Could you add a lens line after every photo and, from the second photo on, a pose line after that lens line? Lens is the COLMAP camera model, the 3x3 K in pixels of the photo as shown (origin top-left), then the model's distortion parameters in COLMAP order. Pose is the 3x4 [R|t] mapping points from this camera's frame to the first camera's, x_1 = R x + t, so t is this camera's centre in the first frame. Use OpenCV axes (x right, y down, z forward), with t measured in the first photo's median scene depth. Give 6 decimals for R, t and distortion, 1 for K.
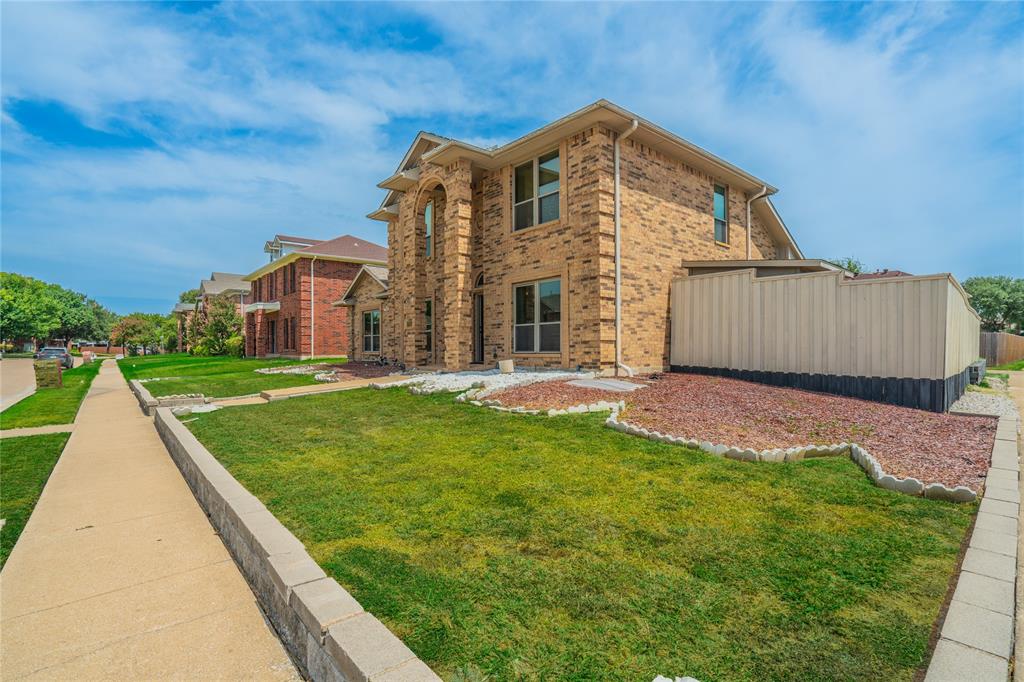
lens RADIAL K [[459.4, 0, 512.0], [0, 459.4, 341.0], [0, 0, 1]] dist [-0.000381, -0.000122]
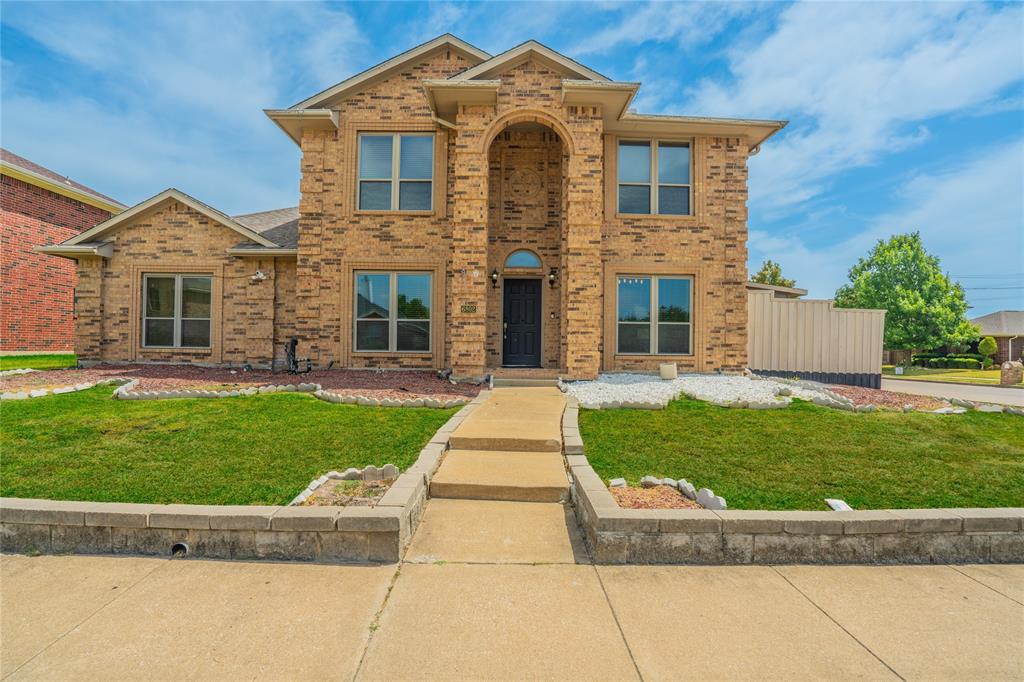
lens RADIAL K [[461.8, 0, 509.7], [0, 461.8, 338.2], [0, 0, 1]] dist [-0.000234, 0.000080]
pose [[0.653228, 0.031524, 0.756505, -0.877688], [-0.030758, 0.999413, -0.015087, 0.016573], [-0.756536, -0.013414, 0.653814, 0.661859]]
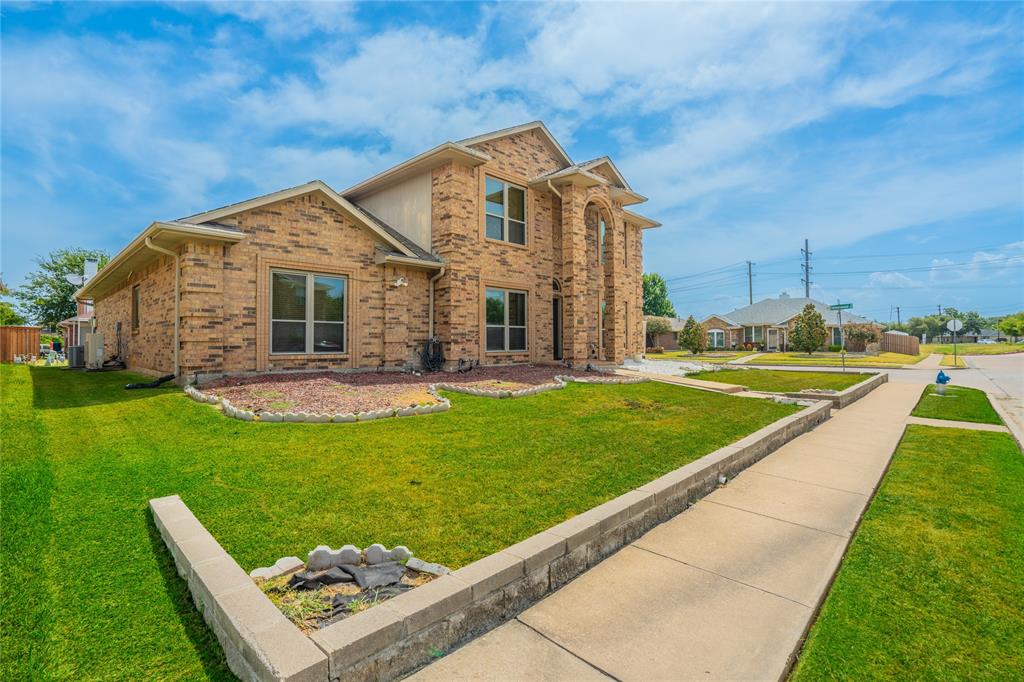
lens RADIAL K [[461.8, 0, 509.7], [0, 461.8, 338.2], [0, 0, 1]] dist [-0.000234, 0.000080]
pose [[-0.086815, 0.023170, 0.995955, -1.560009], [-0.008747, 0.999673, -0.024019, 0.032827], [-0.996186, -0.010797, -0.086583, 1.586655]]
